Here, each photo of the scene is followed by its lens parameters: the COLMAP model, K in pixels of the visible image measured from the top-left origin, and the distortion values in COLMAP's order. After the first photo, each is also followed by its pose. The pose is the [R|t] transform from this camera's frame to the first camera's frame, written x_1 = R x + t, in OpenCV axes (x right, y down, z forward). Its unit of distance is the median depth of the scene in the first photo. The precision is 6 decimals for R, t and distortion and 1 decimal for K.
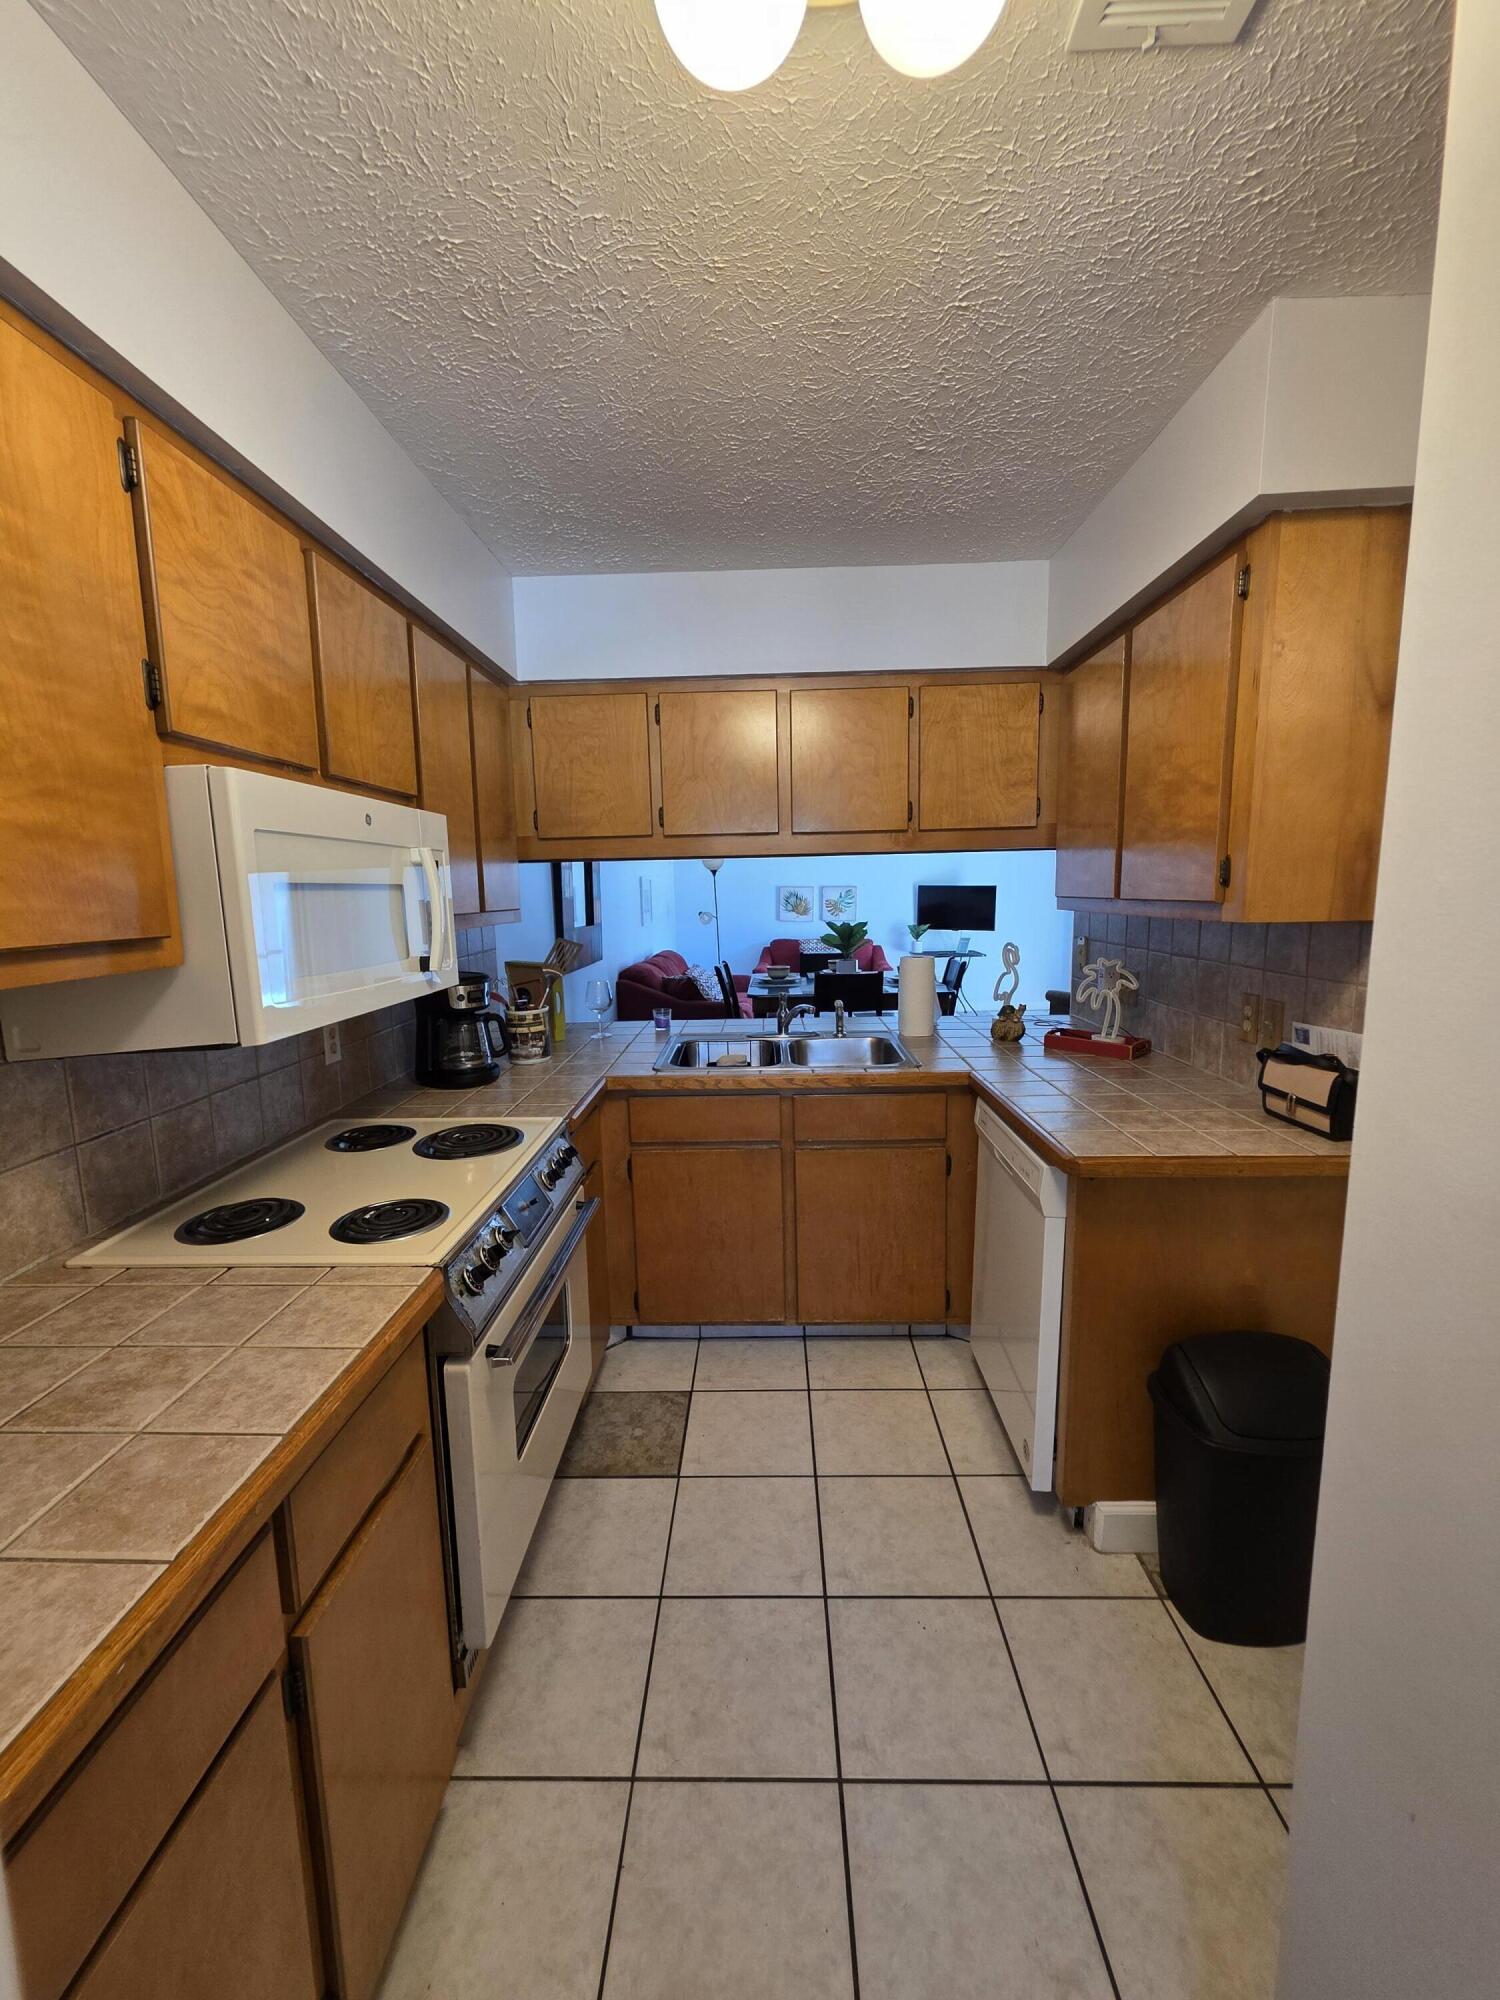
lens RADIAL K [[799.8, 0, 750.9], [0, 799.8, 1000.0], [0, 0, 1]] dist [0.000265, -0.000014]
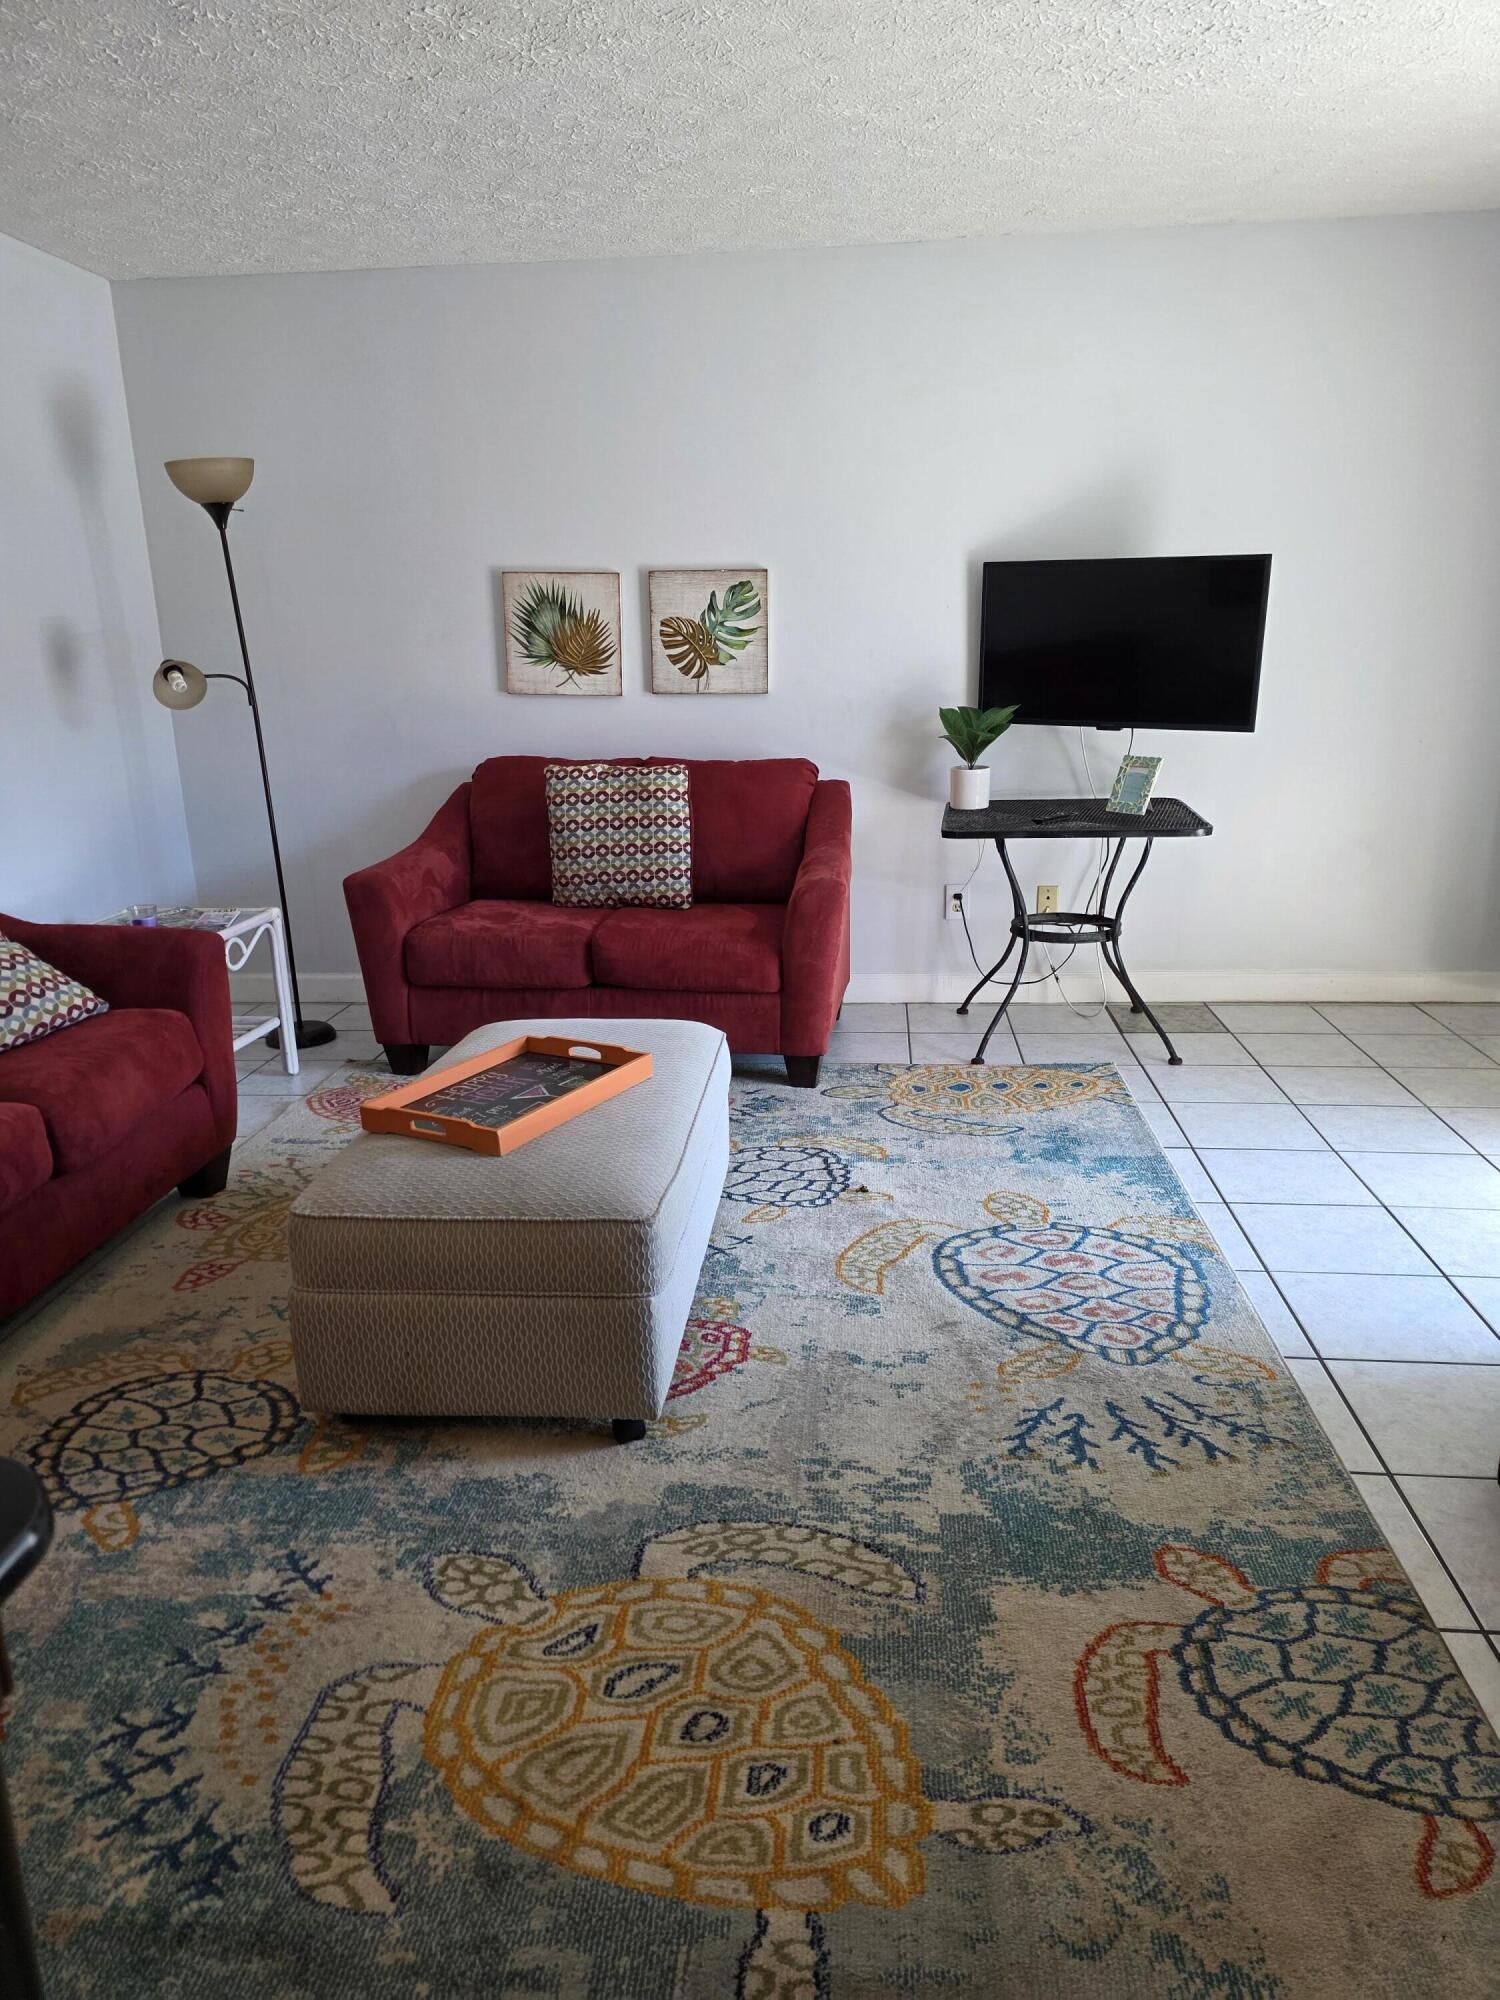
lens RADIAL K [[1339.8, 0, 744.6], [0, 1339.8, 1021.3], [0, 0, 1]] dist [0.068396, -0.052885]
pose [[0.997102, 0.013686, -0.074834, 0.737641], [-0.002236, 0.988533, 0.150990, -0.251453], [0.076043, -0.150385, 0.985699, 2.281907]]
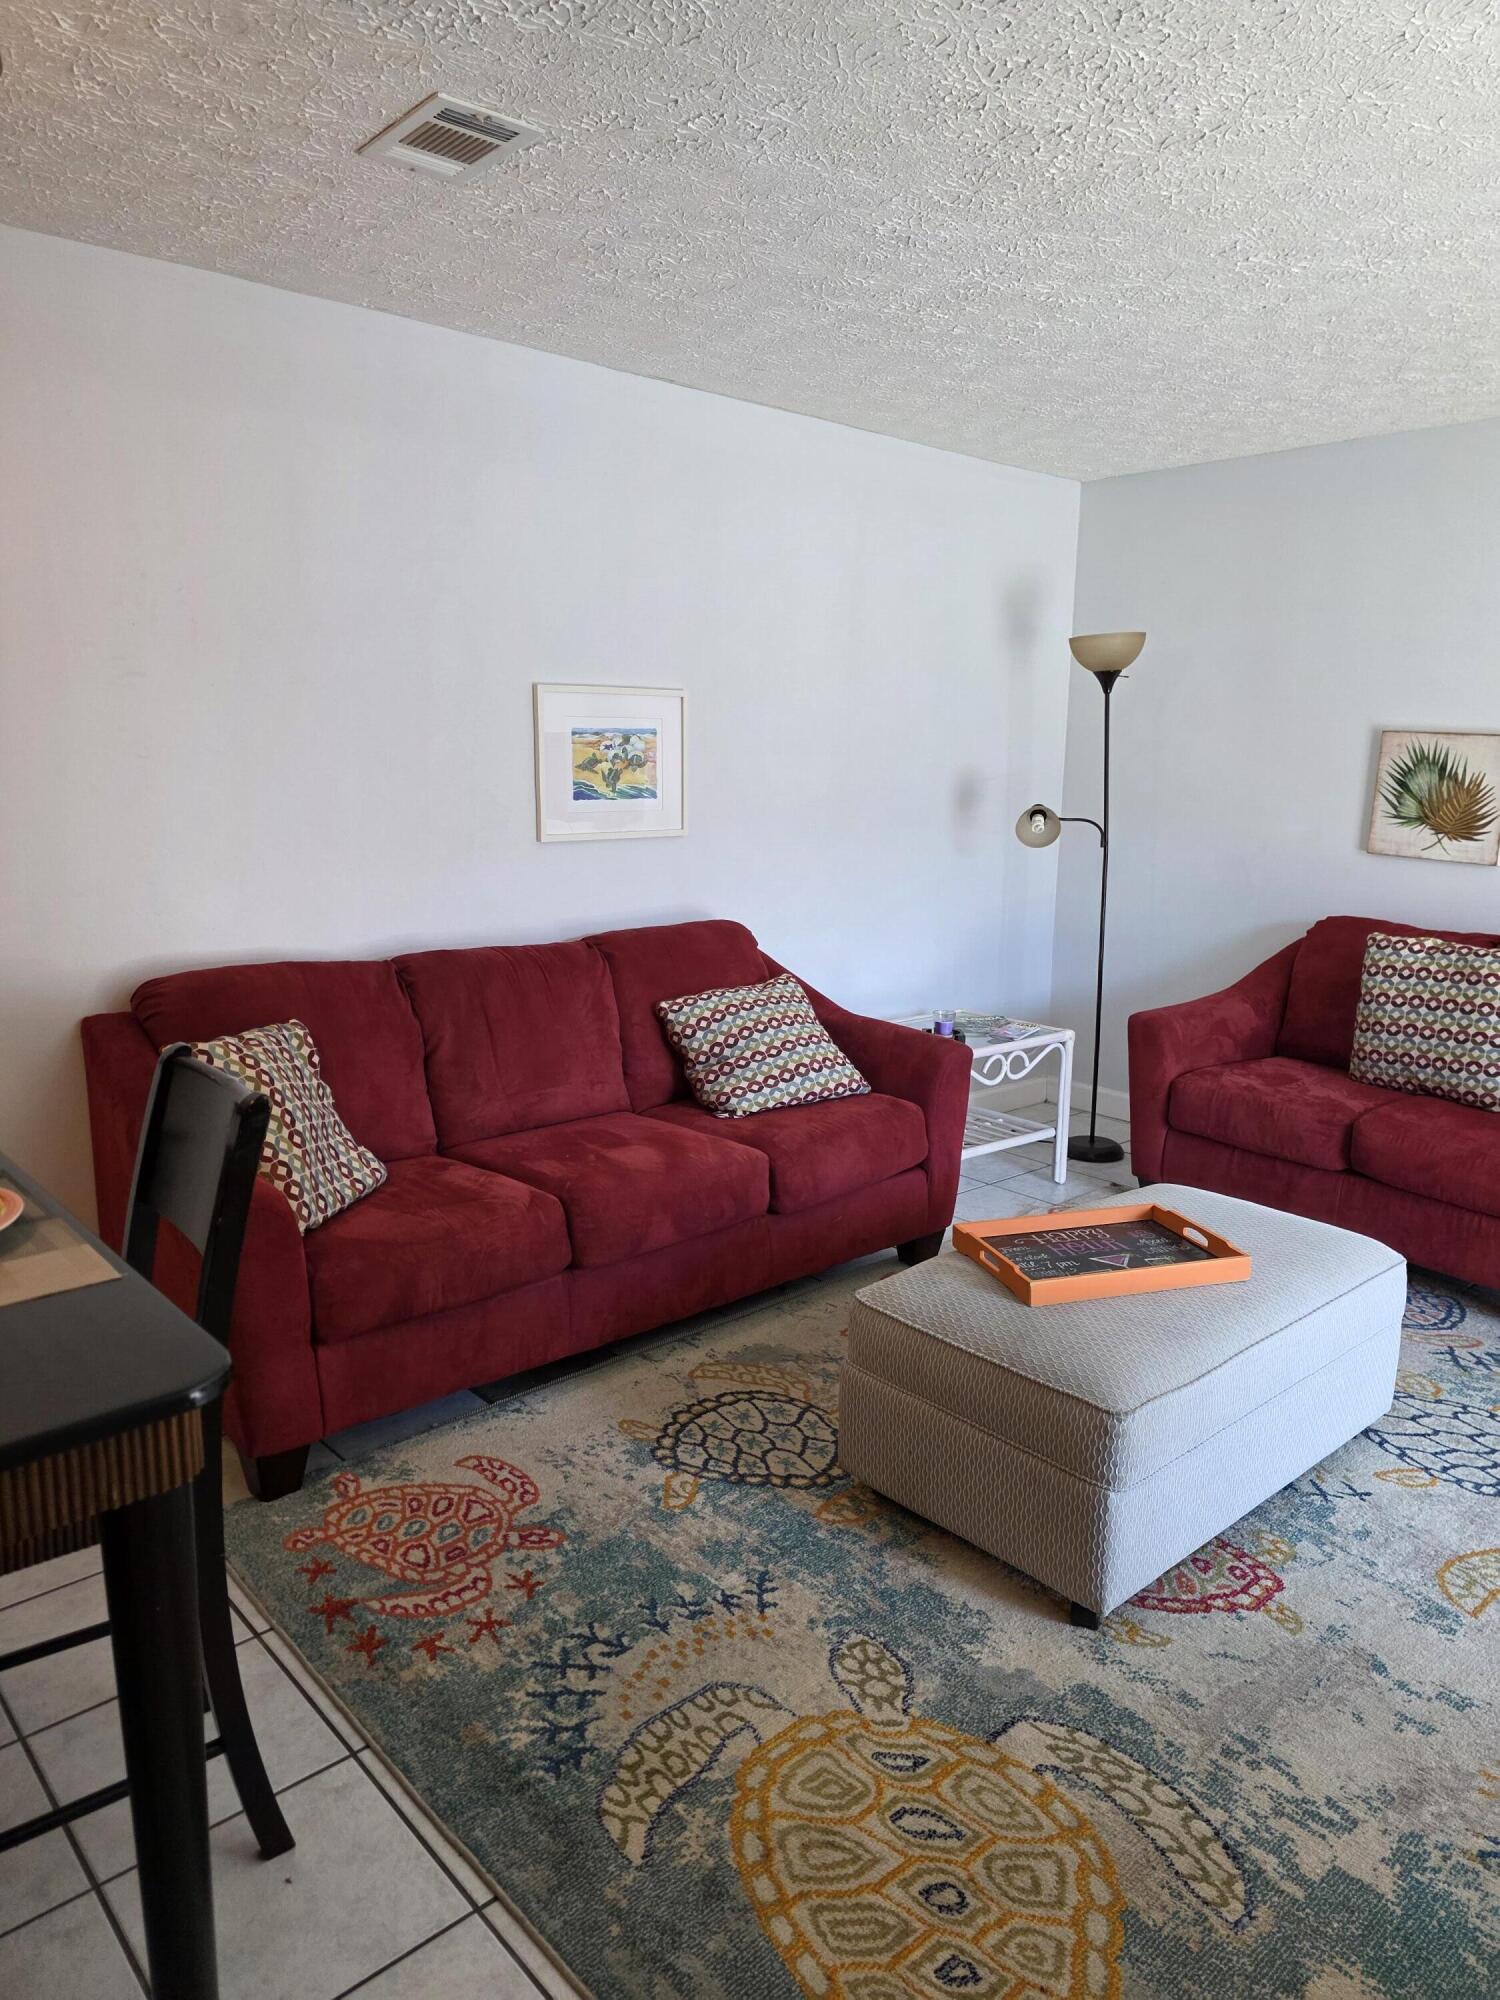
lens RADIAL K [[1343.5, 0, 745.4], [0, 1343.5, 997.2], [0, 0, 1]] dist [0.054044, -0.046188]
pose [[0.682472, 0.164532, -0.712152, 1.078944], [-0.122839, 0.986295, 0.110149, -0.341033], [0.720515, 0.012306, 0.693330, 2.331032]]
